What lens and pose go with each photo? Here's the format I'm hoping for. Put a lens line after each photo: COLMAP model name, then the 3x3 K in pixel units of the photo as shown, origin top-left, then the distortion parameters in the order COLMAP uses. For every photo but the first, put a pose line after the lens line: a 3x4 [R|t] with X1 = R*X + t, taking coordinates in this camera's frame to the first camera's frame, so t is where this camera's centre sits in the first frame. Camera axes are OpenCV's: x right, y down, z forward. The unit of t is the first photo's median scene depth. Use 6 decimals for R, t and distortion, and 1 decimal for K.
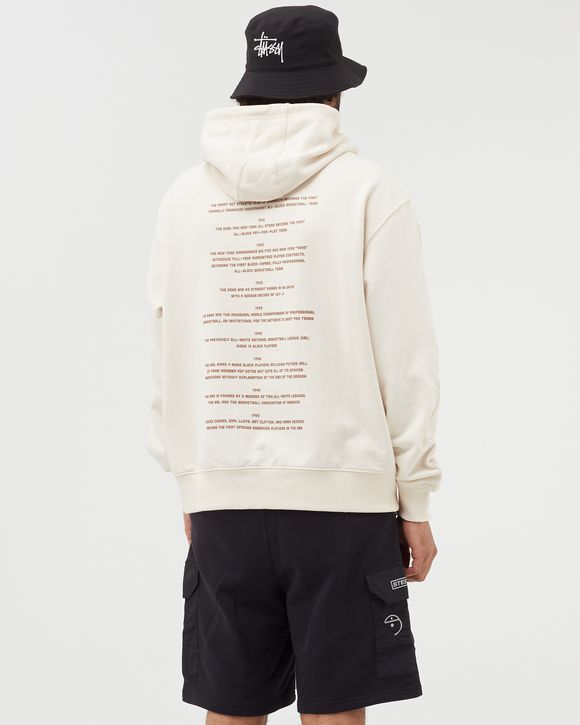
lens RADIAL K [[1079.7, 0, 290.0], [0, 1079.7, 362.5], [0, 0, 1]] dist [0.000562, -0.001361]
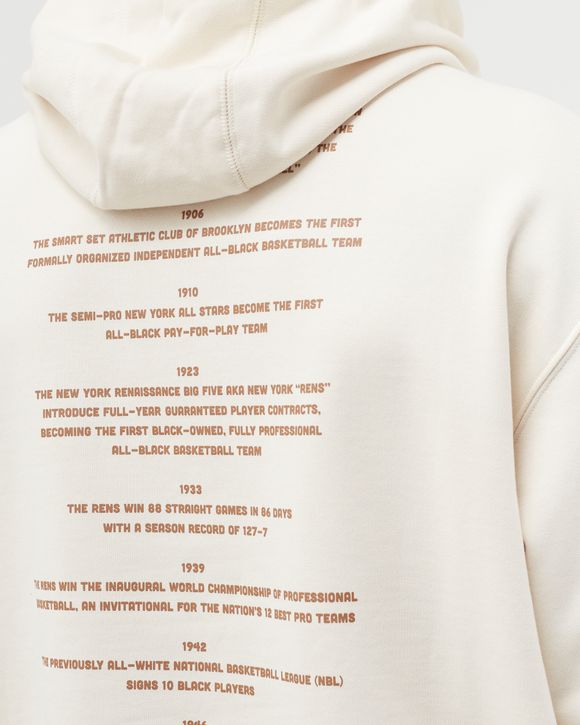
lens RADIAL K [[1605.3, 0, 290.0], [0, 1605.3, 362.5], [0, 0, 1]] dist [-0.030781, 0.167399]
pose [[0.998970, -0.043929, 0.011379, -0.001834], [0.045379, 0.967619, -0.248301, 0.012809], [-0.000103, 0.248562, 0.968616, 0.516915]]
